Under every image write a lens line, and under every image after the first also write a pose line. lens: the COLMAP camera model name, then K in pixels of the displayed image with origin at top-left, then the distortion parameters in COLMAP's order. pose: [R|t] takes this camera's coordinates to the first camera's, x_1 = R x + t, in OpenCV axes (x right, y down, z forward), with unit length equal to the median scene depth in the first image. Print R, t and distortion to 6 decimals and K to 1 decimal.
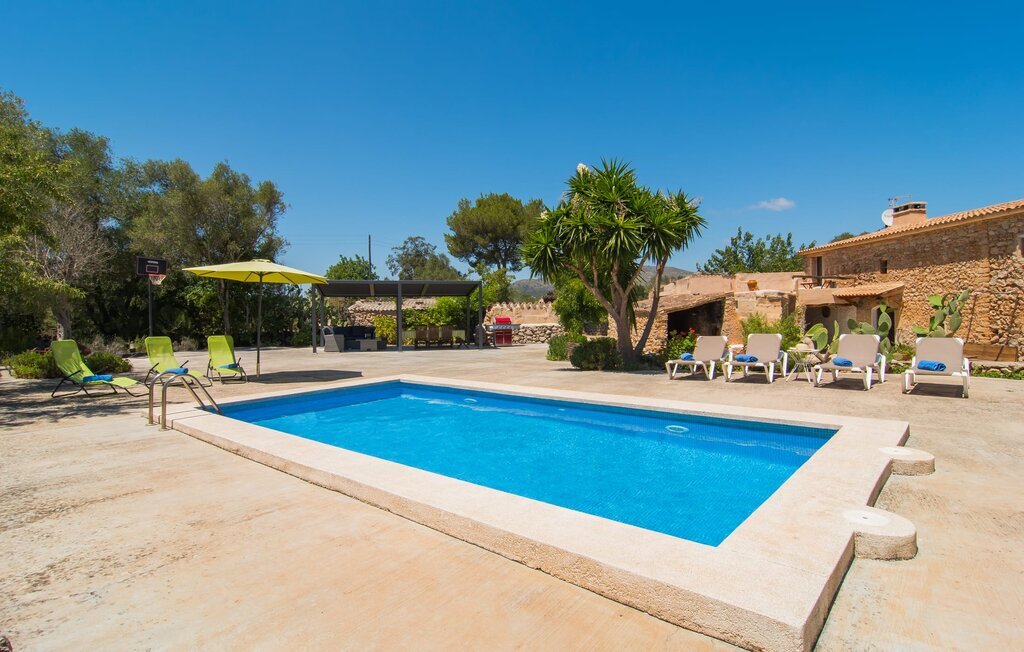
lens RADIAL K [[548.1, 0, 511.6], [0, 548.1, 319.8], [0, 0, 1]] dist [-0.003467, 0.003766]
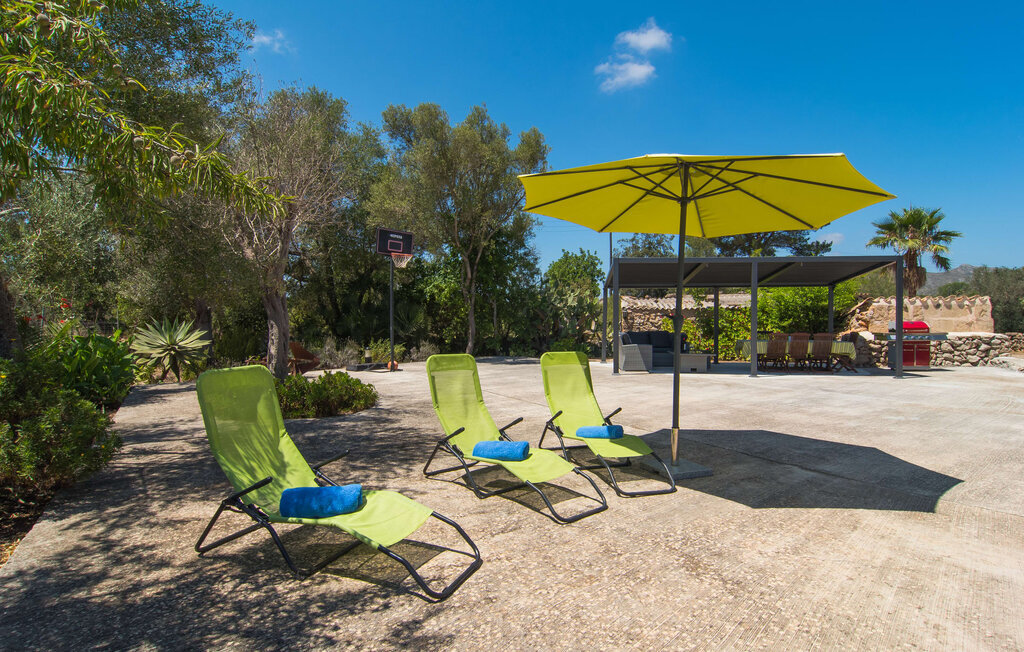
lens RADIAL K [[550.4, 0, 512.6], [0, 550.4, 322.1], [0, 0, 1]] dist [-0.003015, 0.000570]
pose [[0.946752, 0.011586, -0.321756, -0.223787], [-0.012994, 0.999913, -0.002229, 0.003600], [0.321702, 0.006291, 0.946820, 0.298268]]
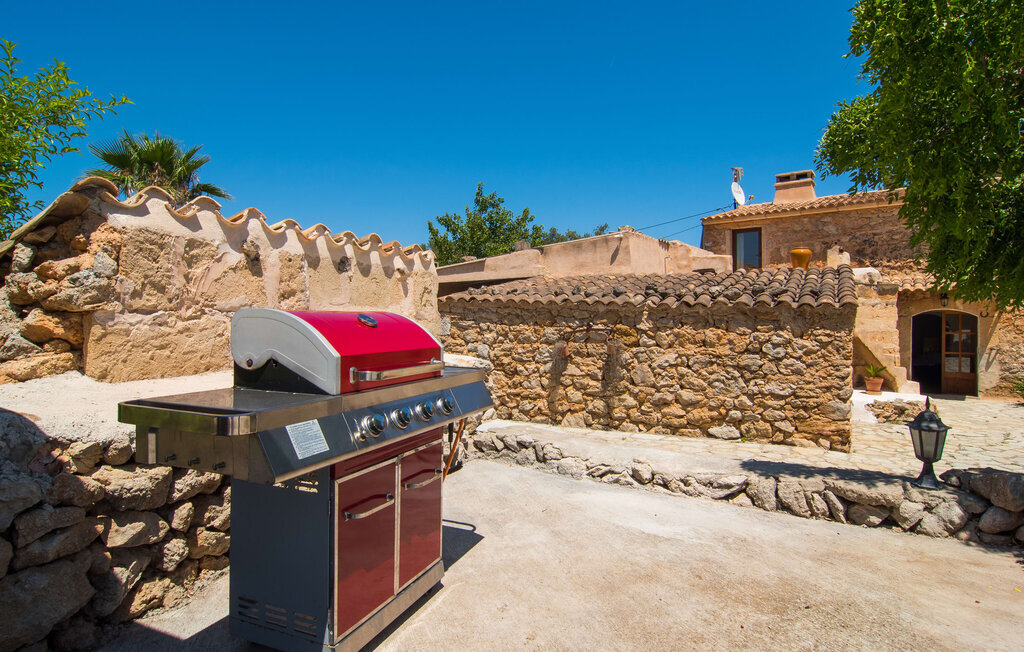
lens RADIAL K [[542.8, 0, 507.2], [0, 542.8, 322.3], [0, 0, 1]] dist [-0.027766, -0.000052]
pose [[0.606395, 0.014955, 0.795023, -0.072564], [-0.003721, 0.999866, -0.015971, -0.001047], [-0.795155, 0.006726, 0.606369, 0.899497]]
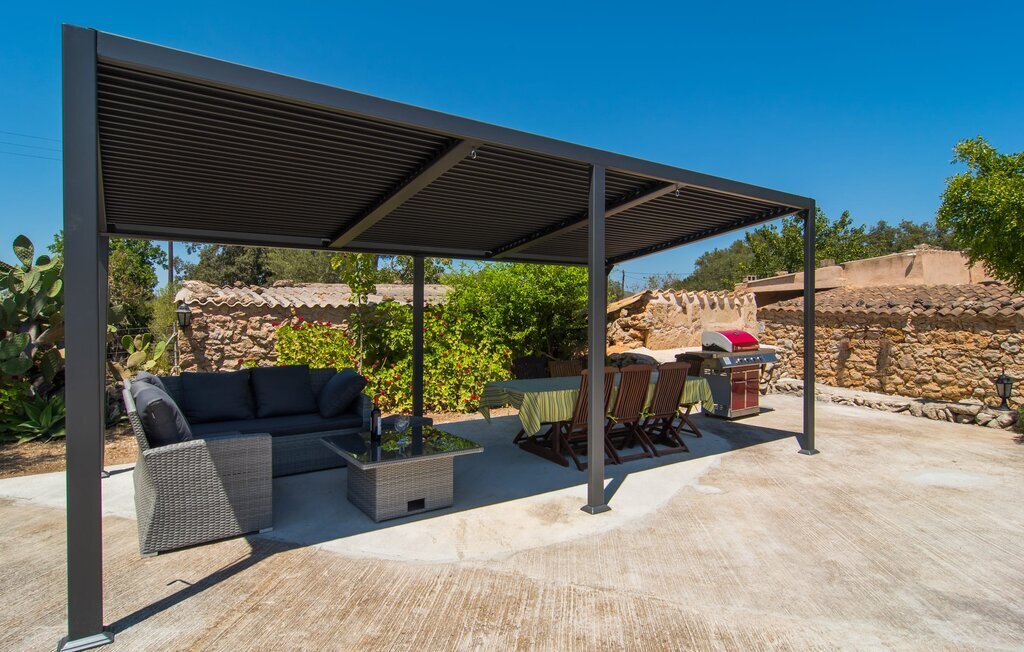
lens RADIAL K [[550.4, 0, 512.6], [0, 550.4, 322.1], [0, 0, 1]] dist [-0.003015, 0.000570]
pose [[0.929338, 0.002015, 0.369226, -0.263369], [-0.002351, 0.999997, 0.000460, -0.009558], [-0.369224, -0.001295, 0.929340, 0.713790]]
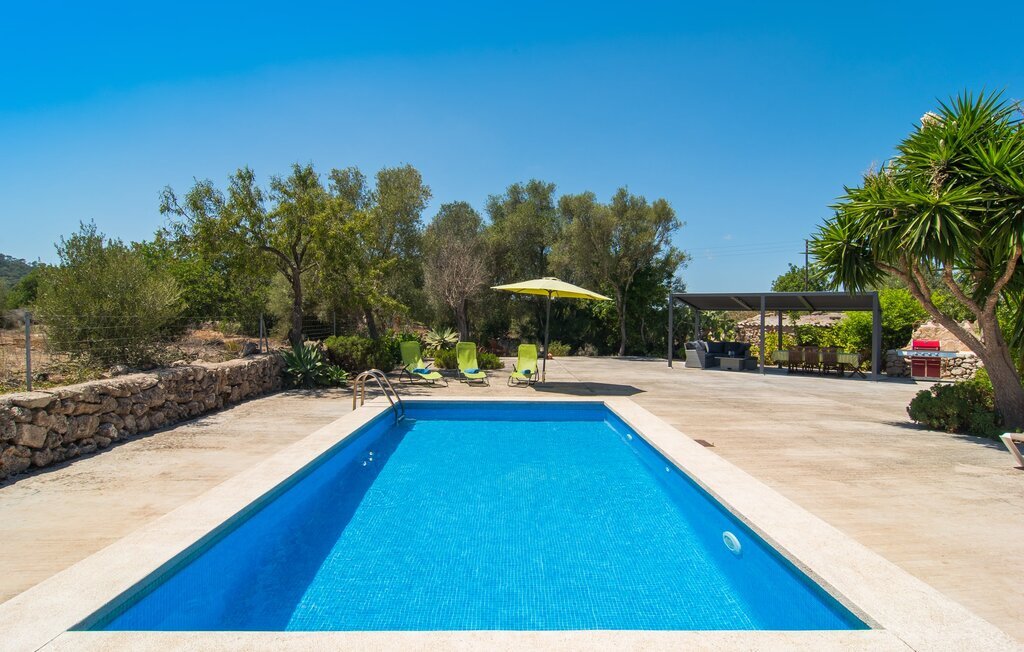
lens RADIAL K [[548.1, 0, 511.6], [0, 548.1, 319.8], [0, 0, 1]] dist [-0.003467, 0.003766]
pose [[0.656787, 0.020124, -0.753808, 0.163769], [-0.035895, 0.999345, -0.004596, -0.008651], [0.753221, 0.030076, 0.657079, 0.109002]]
